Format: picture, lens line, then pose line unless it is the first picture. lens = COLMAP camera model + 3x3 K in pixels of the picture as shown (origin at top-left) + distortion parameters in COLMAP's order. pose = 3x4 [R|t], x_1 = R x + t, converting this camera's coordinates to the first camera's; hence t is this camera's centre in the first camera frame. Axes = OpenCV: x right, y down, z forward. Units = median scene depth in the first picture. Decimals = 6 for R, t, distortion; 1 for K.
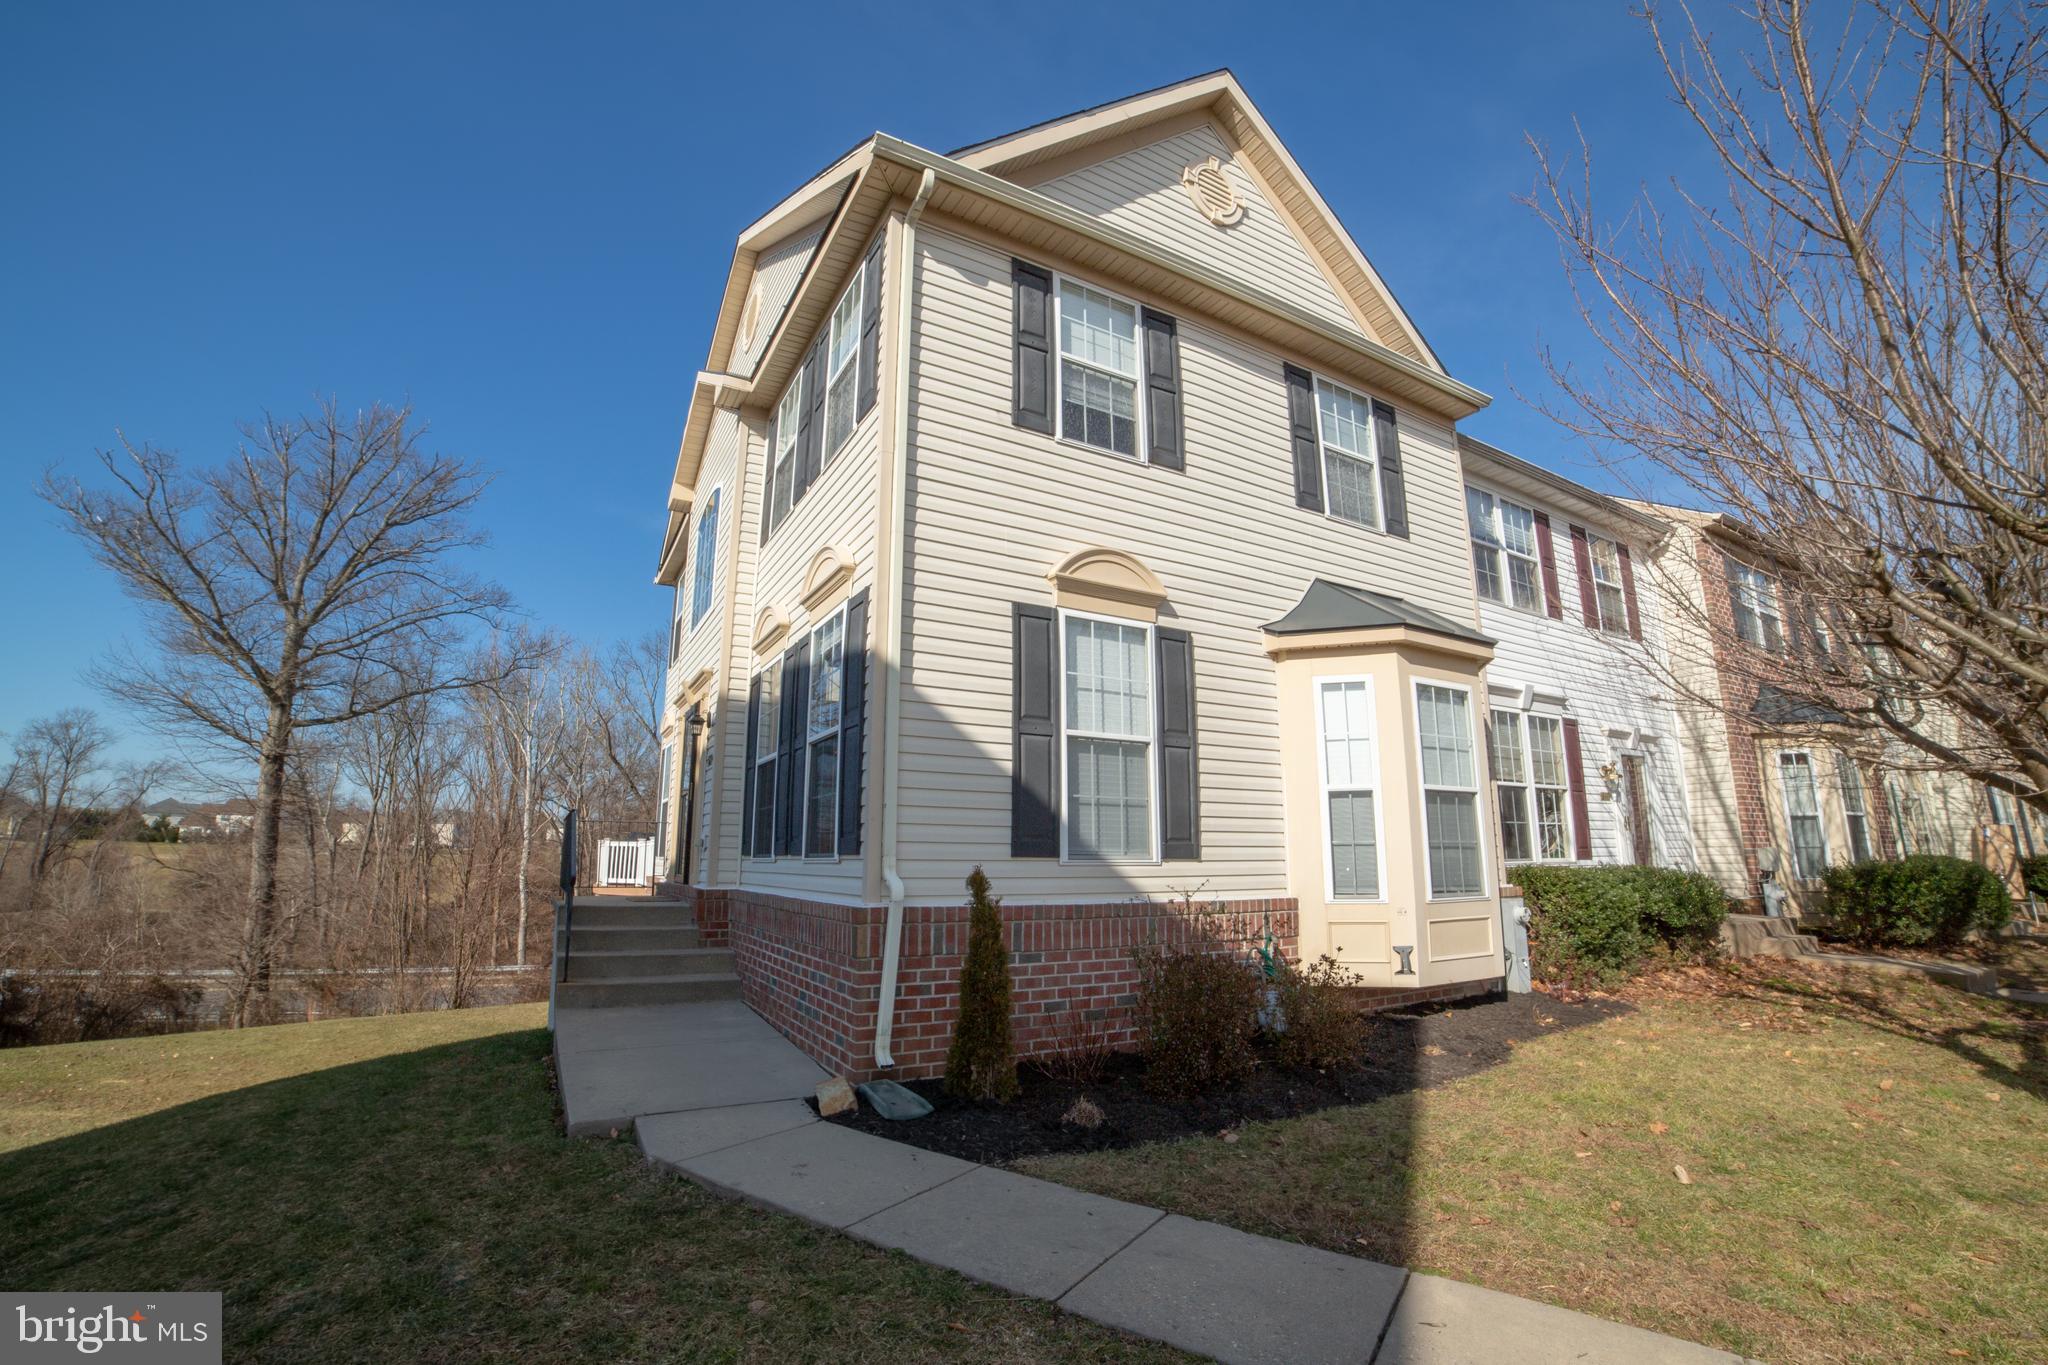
lens RADIAL K [[868.3, 0, 1001.0], [0, 868.3, 654.4], [0, 0, 1]] dist [-0.095161, 0.036065]
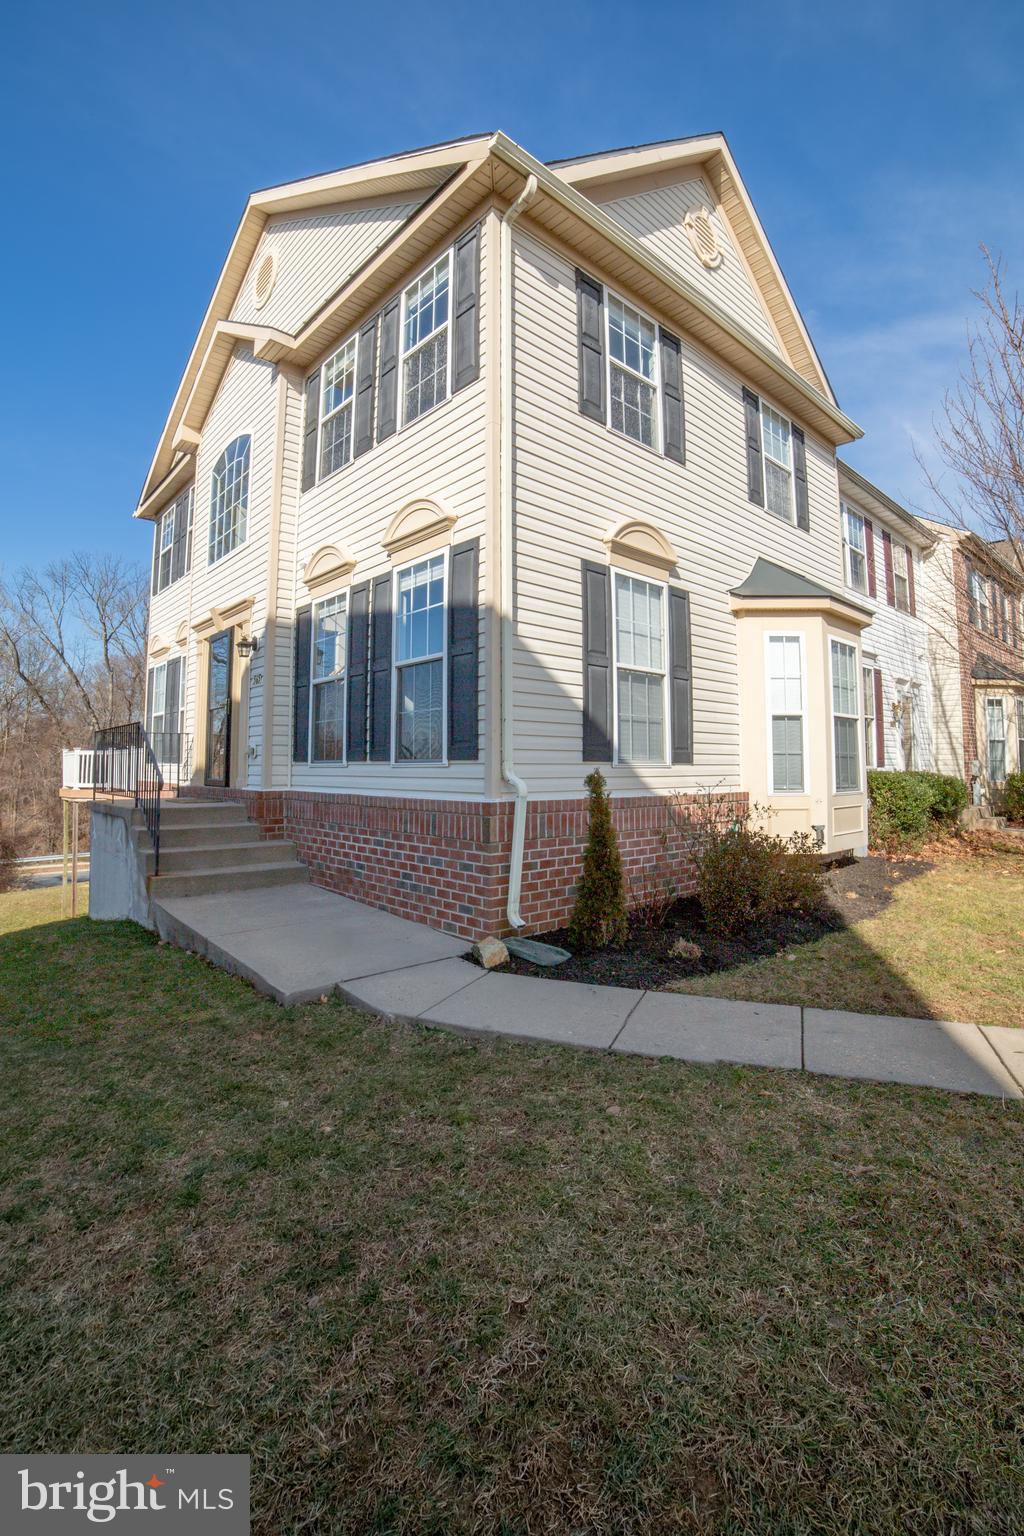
lens RADIAL K [[701.1, 0, 544.7], [0, 701.1, 677.7], [0, 0, 1]] dist [-0.078562, 0.028735]
pose [[0.965868, 0.029119, 0.257392, -0.262673], [-0.056538, 0.993402, 0.099775, 0.010665], [-0.252788, -0.110922, 0.961142, 0.030456]]
